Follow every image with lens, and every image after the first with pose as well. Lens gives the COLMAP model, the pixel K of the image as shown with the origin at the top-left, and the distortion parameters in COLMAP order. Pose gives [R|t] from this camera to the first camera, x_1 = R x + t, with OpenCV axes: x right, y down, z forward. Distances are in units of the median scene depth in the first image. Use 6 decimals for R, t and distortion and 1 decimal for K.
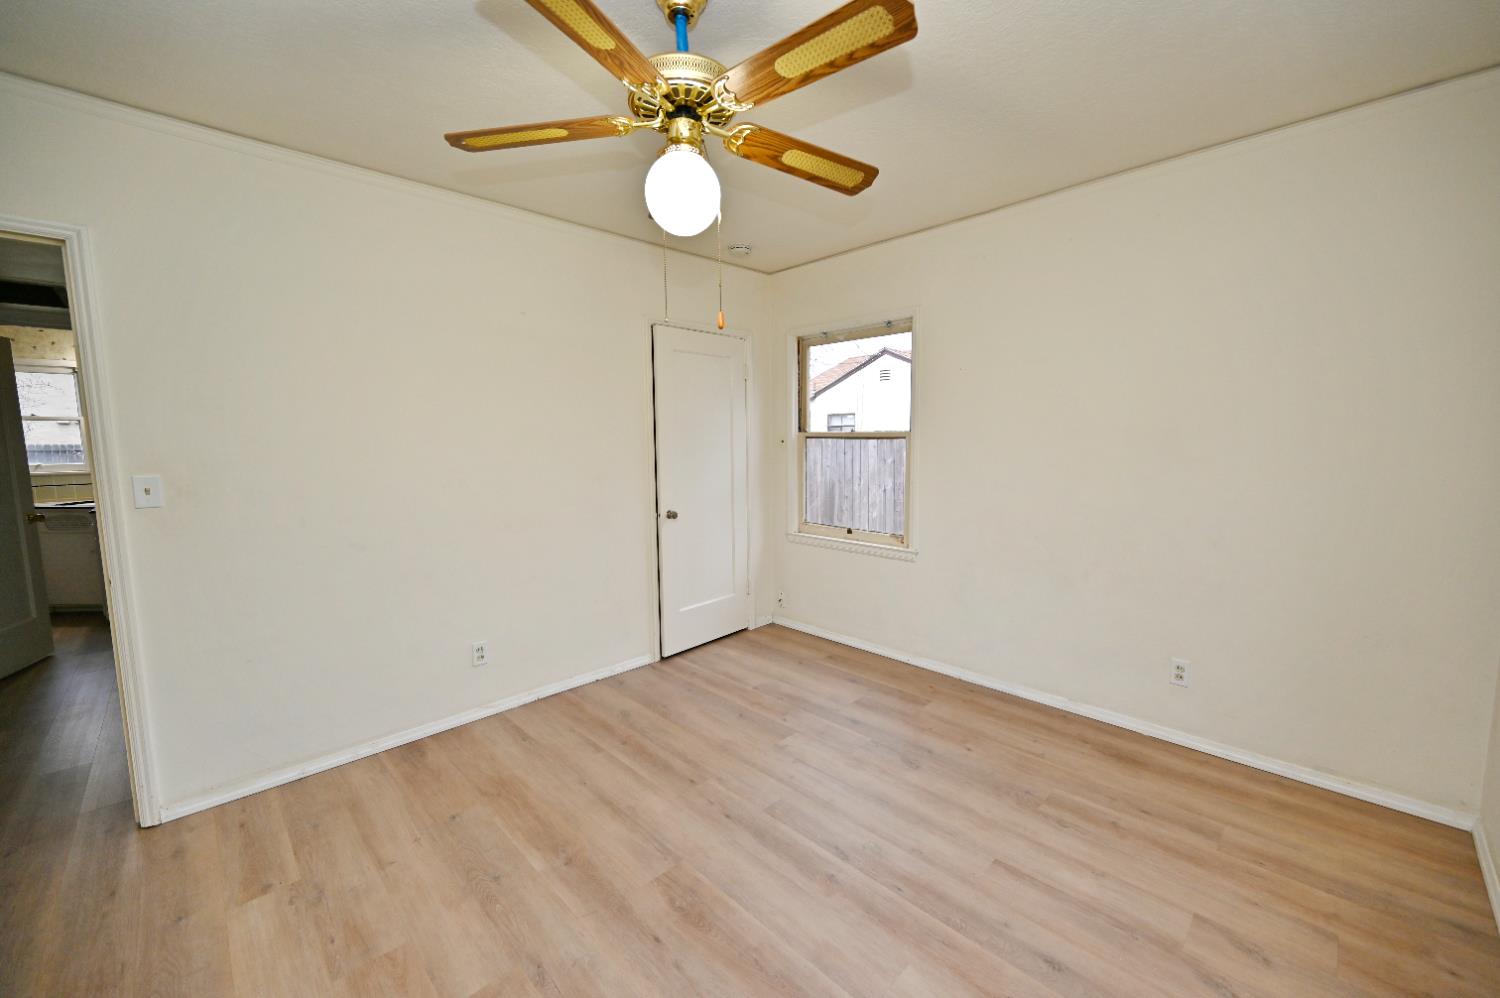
lens RADIAL K [[588.9, 0, 758.3], [0, 588.9, 499.7], [0, 0, 1]] dist [-0.001872, 0.000598]
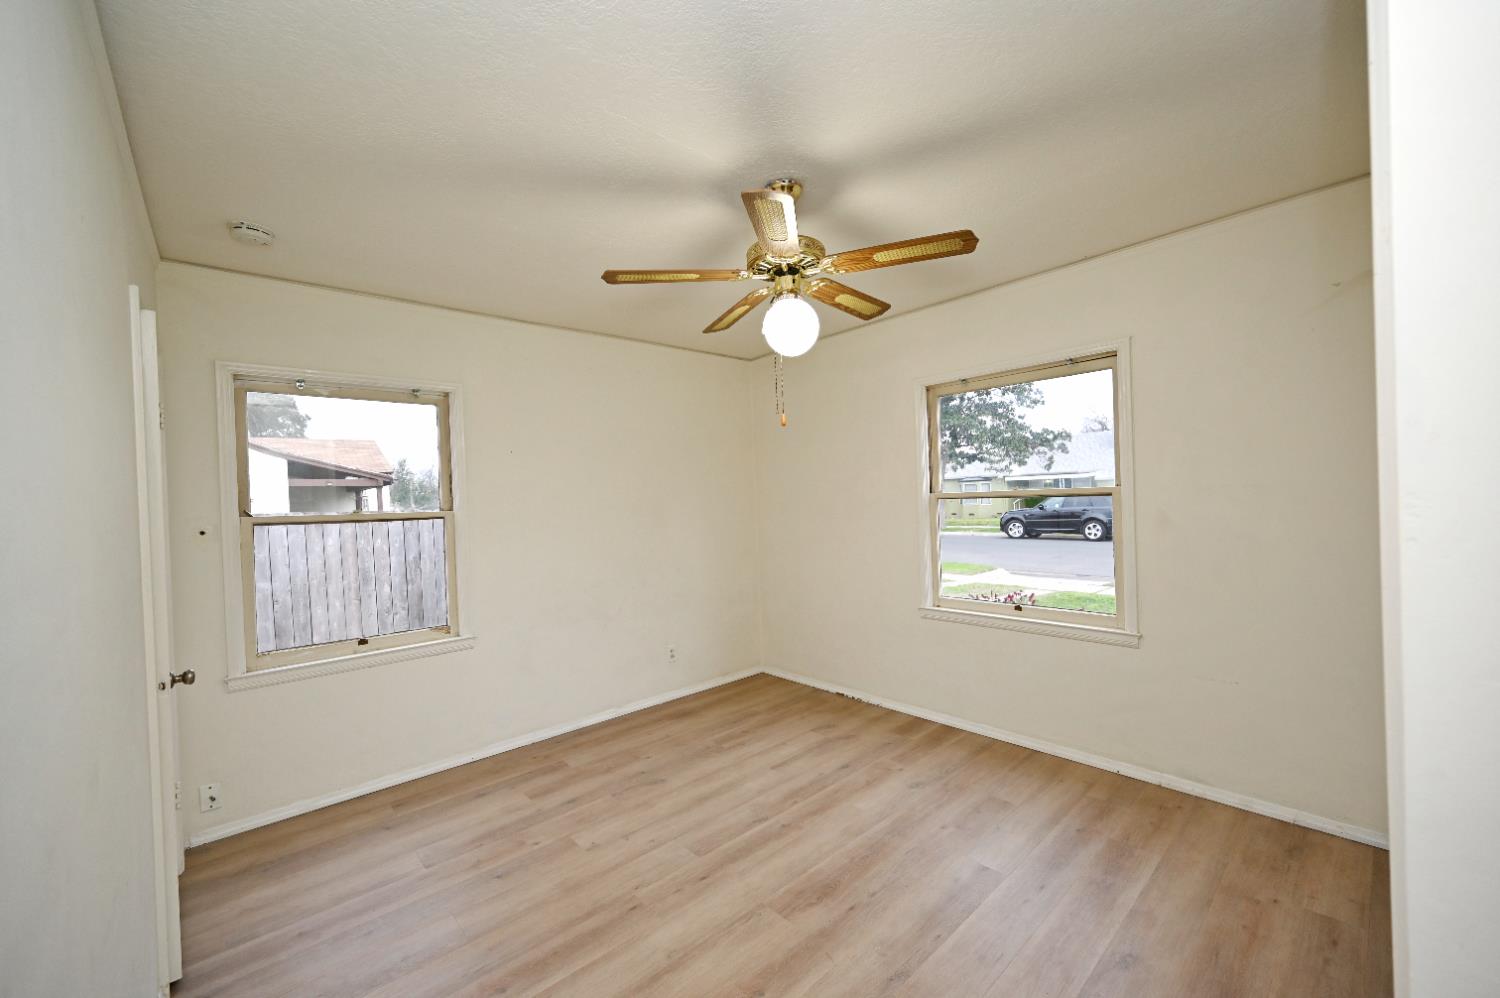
lens RADIAL K [[588.9, 0, 758.7], [0, 588.9, 502.0], [0, 0, 1]] dist [-0.001872, 0.000598]
pose [[0.039408, 0.002678, 0.999220, -0.929023], [0.141915, 0.989844, -0.008250, -0.073942], [-0.989094, 0.142129, 0.038628, 0.672712]]
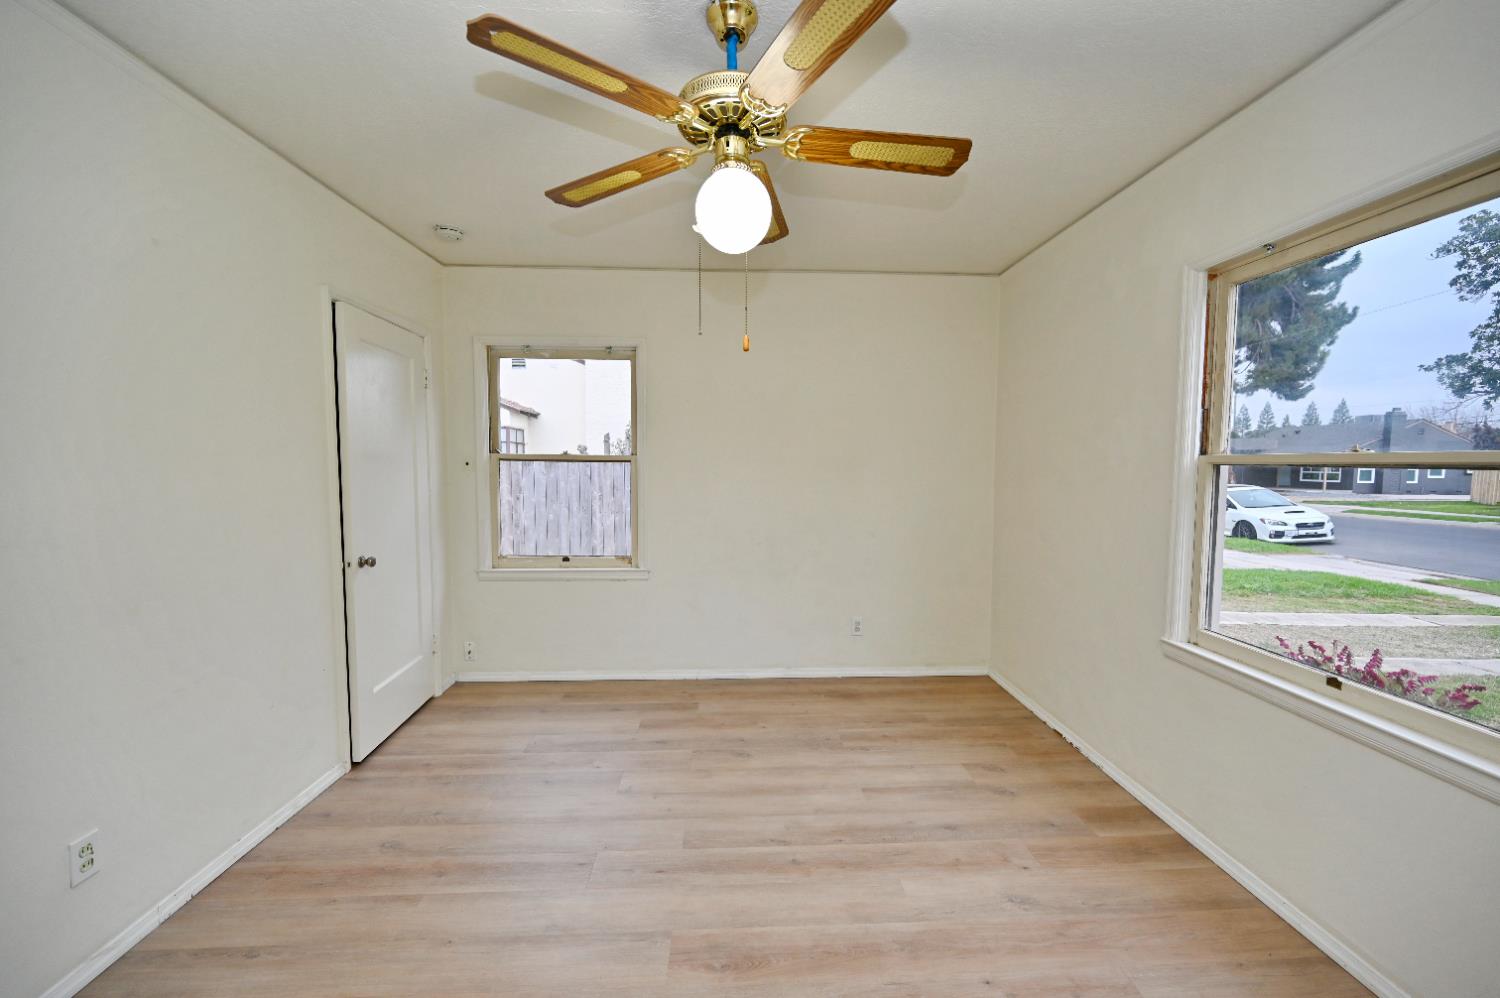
lens RADIAL K [[588.9, 0, 754.7], [0, 588.9, 499.3], [0, 0, 1]] dist [-0.001872, 0.000598]
pose [[0.668551, -0.035619, 0.742812, -0.531805], [0.067640, 0.997625, -0.013040, -0.014532], [-0.740583, 0.058962, 0.669373, 0.213547]]
